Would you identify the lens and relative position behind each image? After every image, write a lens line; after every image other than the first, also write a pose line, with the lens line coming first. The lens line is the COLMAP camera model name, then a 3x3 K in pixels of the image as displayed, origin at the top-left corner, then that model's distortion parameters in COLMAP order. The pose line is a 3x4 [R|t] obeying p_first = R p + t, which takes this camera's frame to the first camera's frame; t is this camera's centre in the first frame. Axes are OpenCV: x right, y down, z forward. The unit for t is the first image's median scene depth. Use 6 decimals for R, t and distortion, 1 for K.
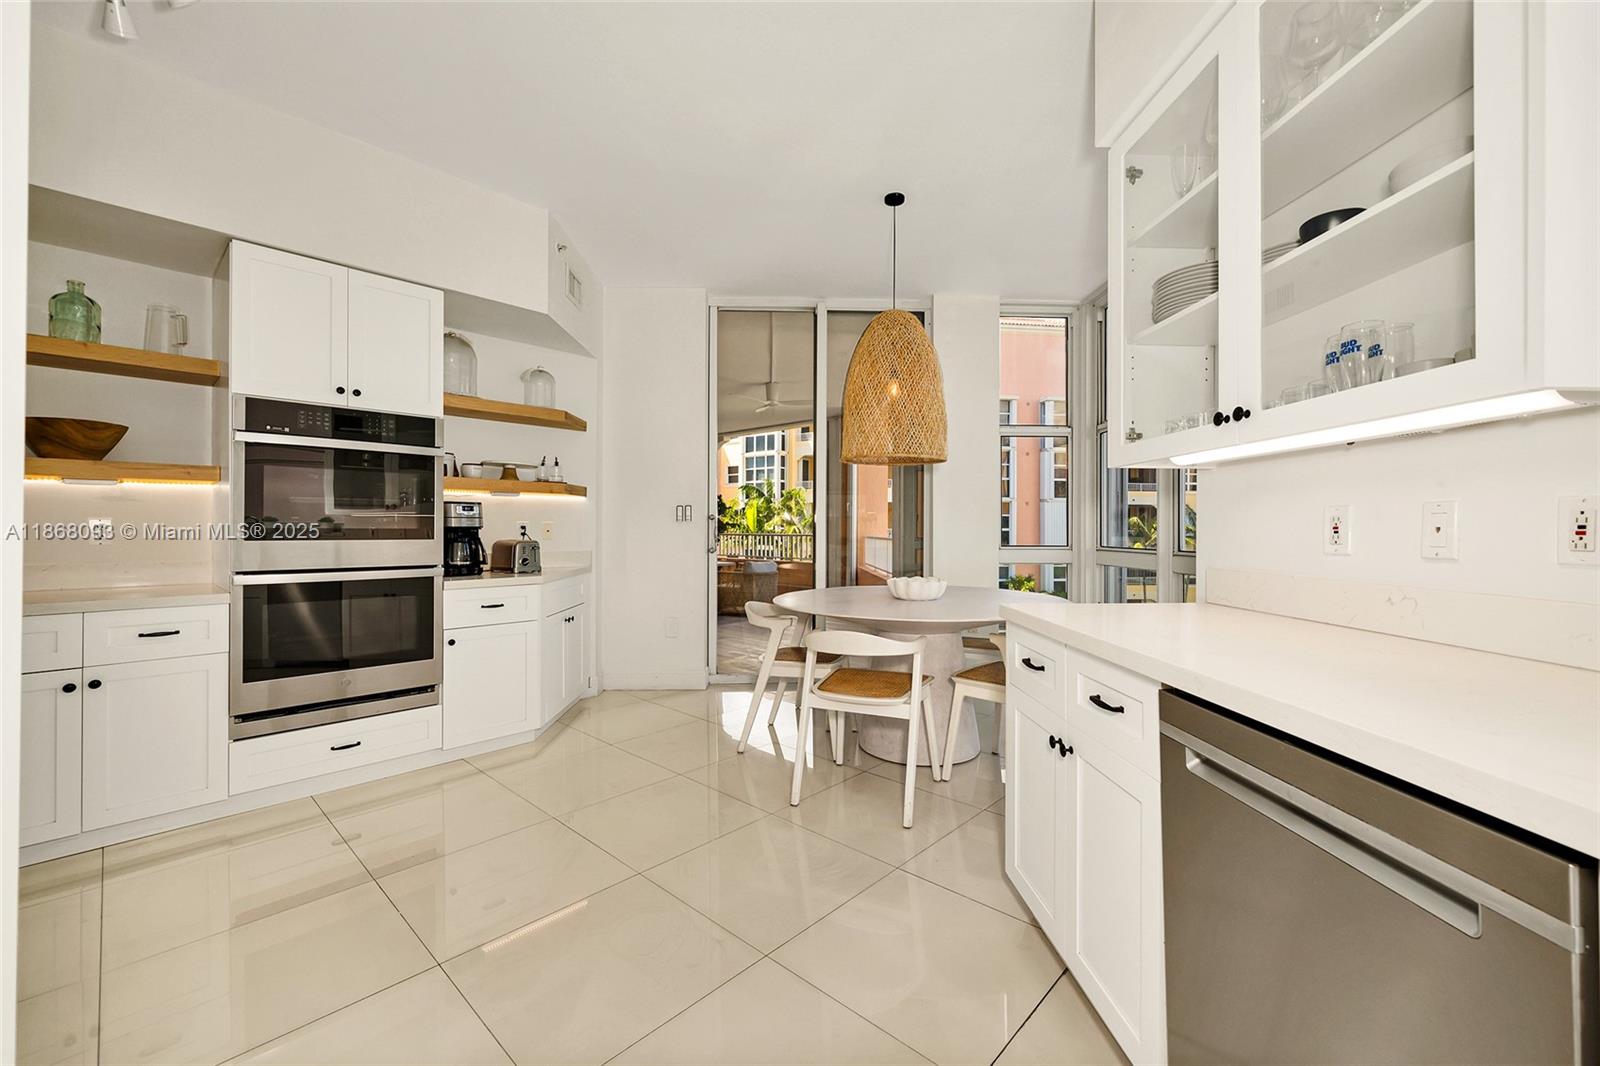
lens RADIAL K [[651.7, 0, 796.7], [0, 651.7, 527.1], [0, 0, 1]] dist [0.000180, -0.000147]
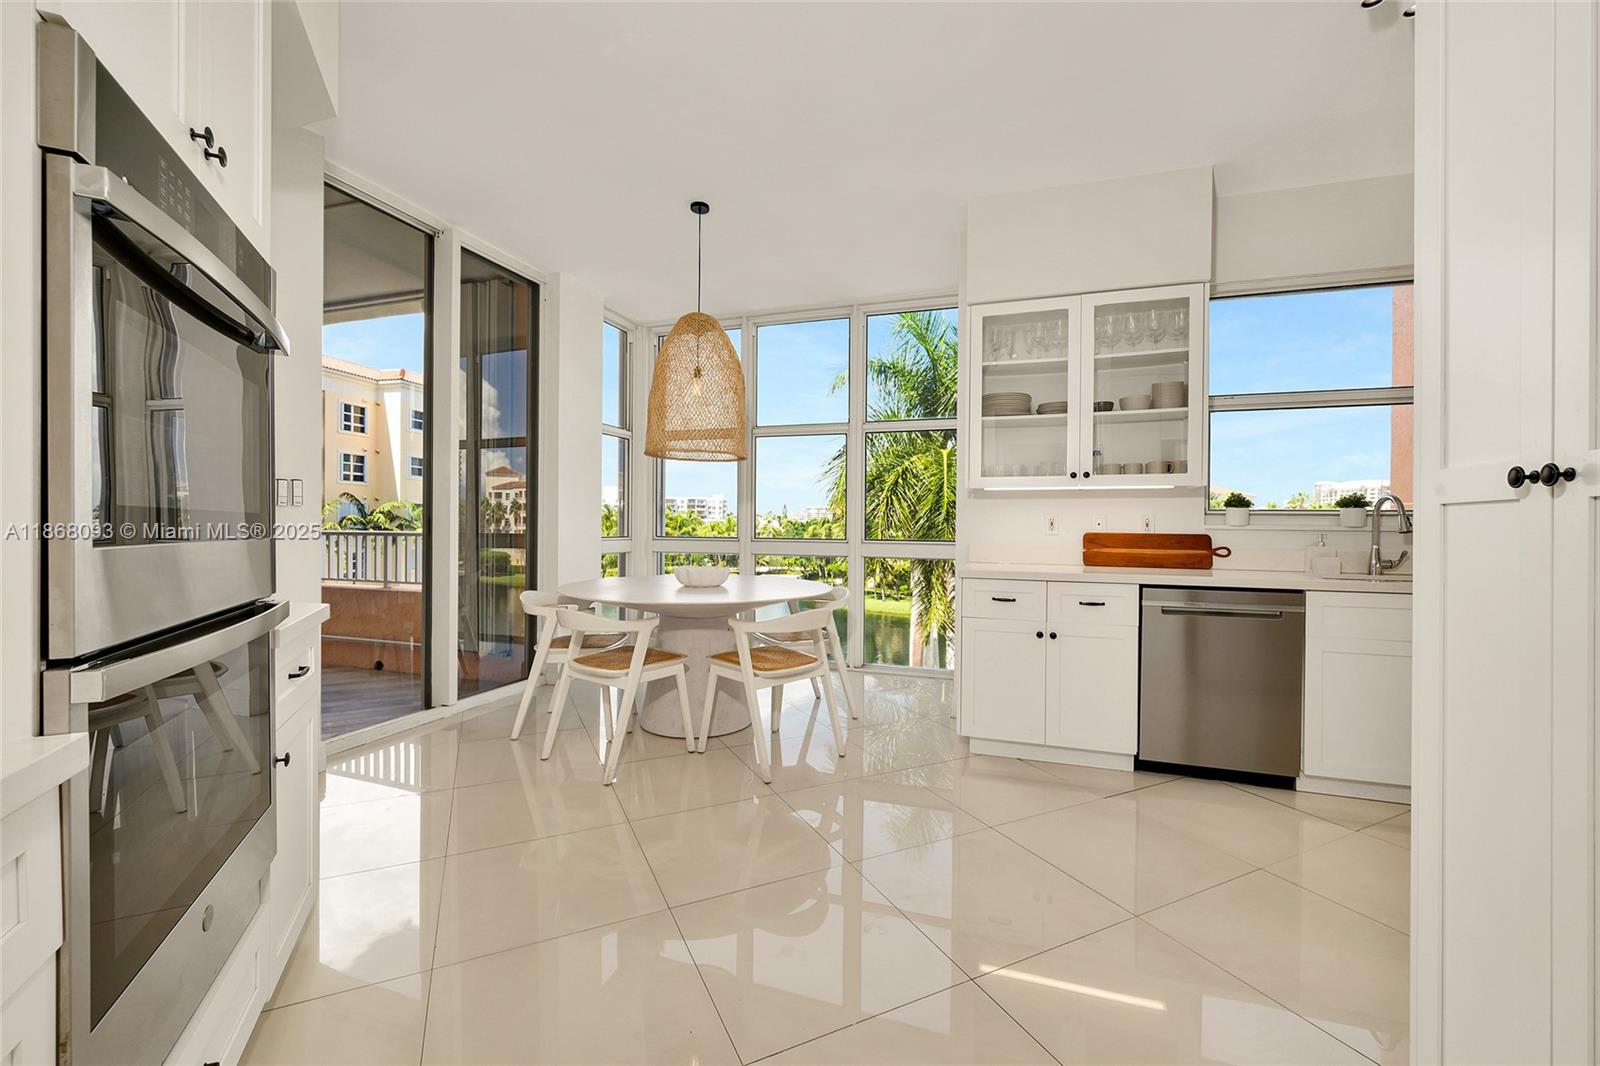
lens RADIAL K [[651.7, 0, 796.7], [0, 651.7, 527.1], [0, 0, 1]] dist [0.000180, -0.000147]
pose [[0.358428, -0.001479, 0.933556, -0.888794], [-0.008849, 0.999948, 0.004981, 0.006755], [-0.933515, -0.010046, 0.358396, 0.532717]]
